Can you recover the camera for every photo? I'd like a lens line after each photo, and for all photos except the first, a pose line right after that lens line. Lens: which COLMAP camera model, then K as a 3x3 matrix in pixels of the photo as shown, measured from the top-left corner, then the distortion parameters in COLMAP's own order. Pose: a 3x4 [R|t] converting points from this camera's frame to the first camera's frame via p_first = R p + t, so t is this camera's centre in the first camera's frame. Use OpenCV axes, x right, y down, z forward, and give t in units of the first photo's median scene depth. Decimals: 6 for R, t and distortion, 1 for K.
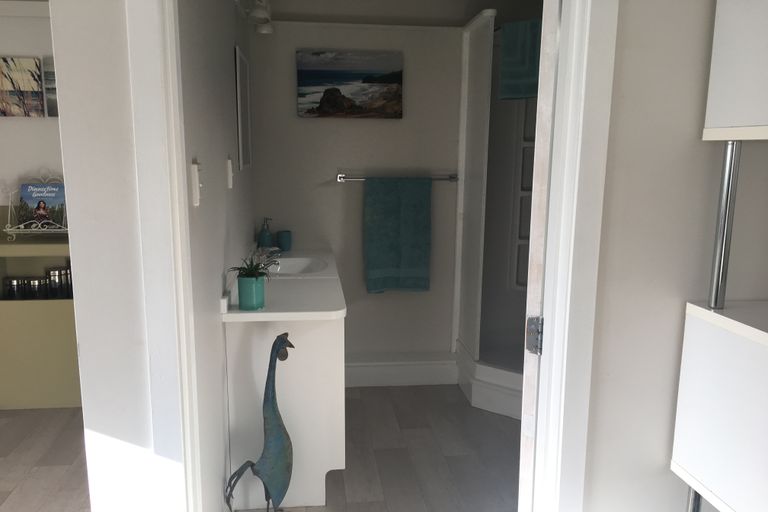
lens RADIAL K [[651.6, 0, 384.7], [0, 651.6, 277.9], [0, 0, 1]] dist [0.078465, -0.106873]
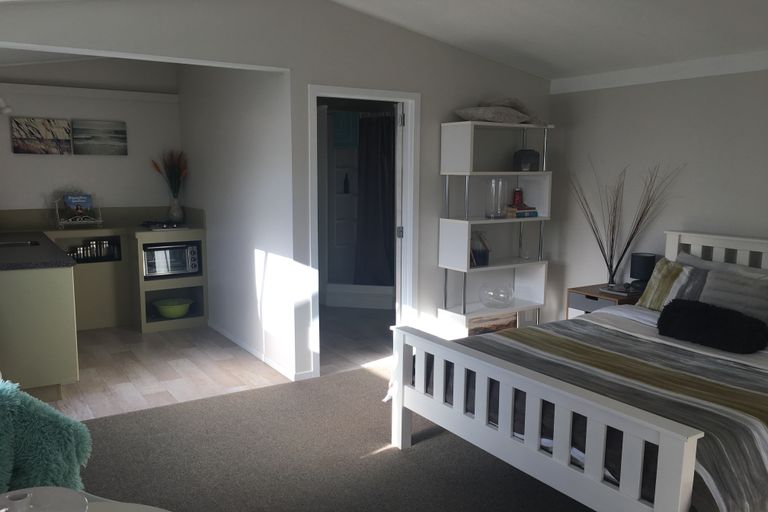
lens RADIAL K [[651.6, 0, 384.7], [0, 651.6, 277.9], [0, 0, 1]] dist [0.078465, -0.106873]
pose [[0.900130, -0.074698, 0.429170, -0.551966], [0.083806, 0.996479, -0.002332, 0.138025], [-0.427485, 0.038066, 0.903221, -0.842728]]
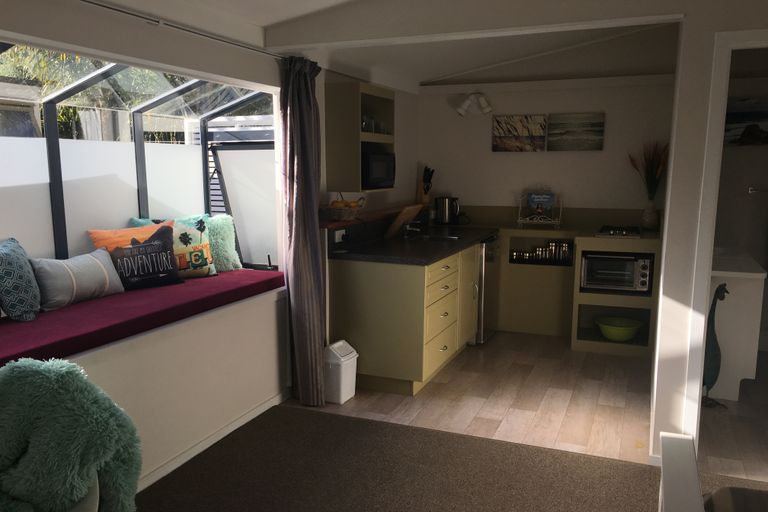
lens RADIAL K [[651.6, 0, 384.7], [0, 651.6, 277.9], [0, 0, 1]] dist [0.078465, -0.106873]
pose [[0.875125, 0.075726, -0.477935, -0.072274], [-0.085499, 0.996337, 0.001312, 0.094356], [0.476284, 0.039715, 0.878394, -0.578449]]
